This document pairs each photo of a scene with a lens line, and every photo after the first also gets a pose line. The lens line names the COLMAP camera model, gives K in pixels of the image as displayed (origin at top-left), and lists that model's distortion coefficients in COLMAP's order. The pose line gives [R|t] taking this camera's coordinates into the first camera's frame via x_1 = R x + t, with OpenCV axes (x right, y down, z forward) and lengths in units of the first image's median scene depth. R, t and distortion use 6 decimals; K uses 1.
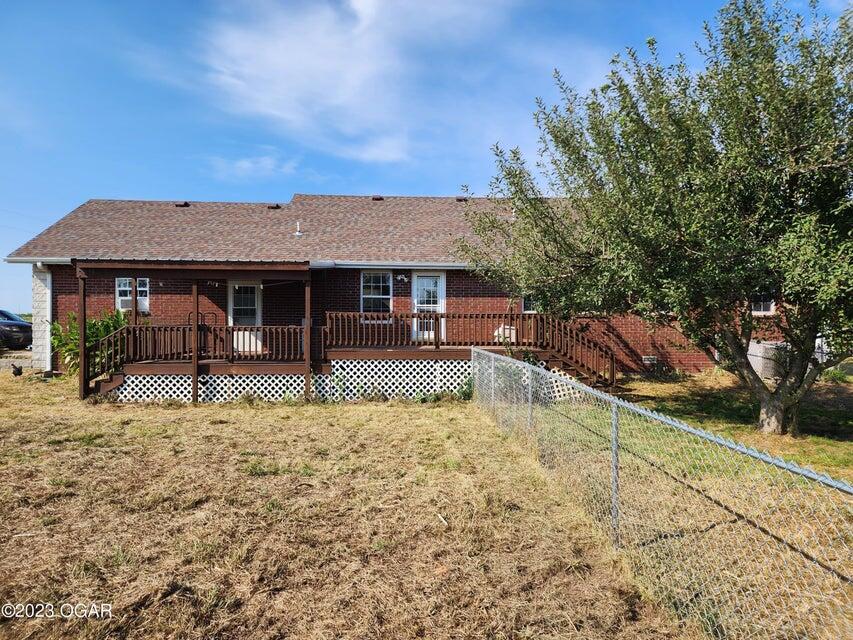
lens RADIAL K [[571.6, 0, 426.4], [0, 571.6, 325.7], [0, 0, 1]] dist [0.079379, -0.071527]
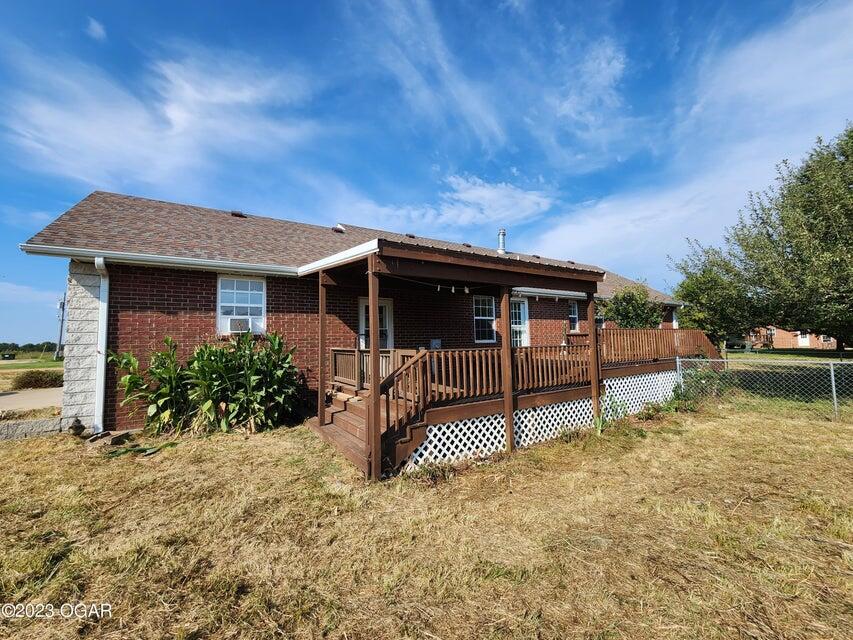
lens RADIAL K [[354.4, 0, 429.7], [0, 354.4, 321.9], [0, 0, 1]] dist [-0.000010, -0.001618]
pose [[0.859752, 0.004039, 0.510696, -0.536520], [0.030990, 0.997713, -0.060062, -0.005931], [-0.509771, 0.067465, 0.857661, 0.484937]]
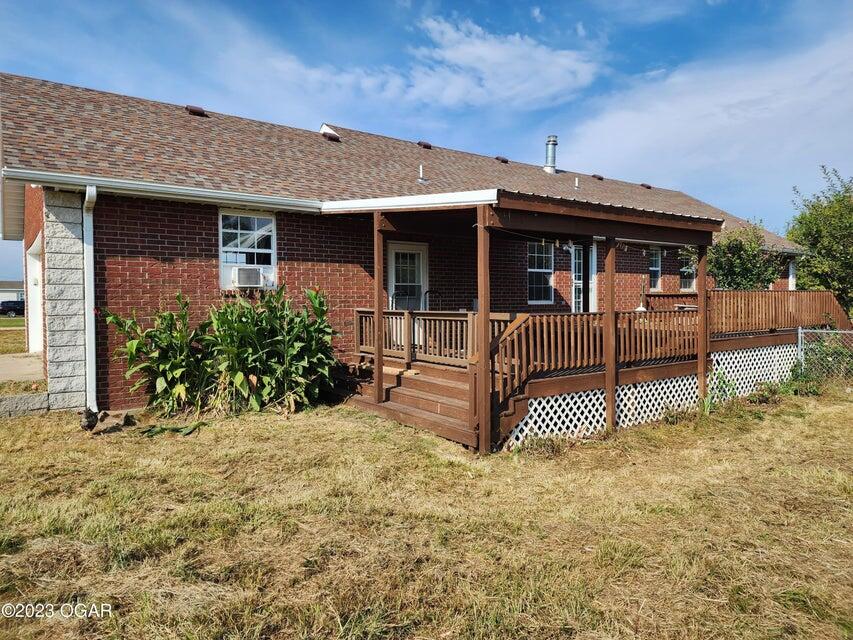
lens RADIAL K [[571.6, 0, 427.0], [0, 571.6, 315.5], [0, 0, 1]] dist [0.079379, -0.071527]
pose [[0.826796, -0.026426, 0.561881, -0.686599], [0.014974, 0.999576, 0.024978, -0.010617], [-0.562303, -0.012238, 0.826841, 0.437102]]
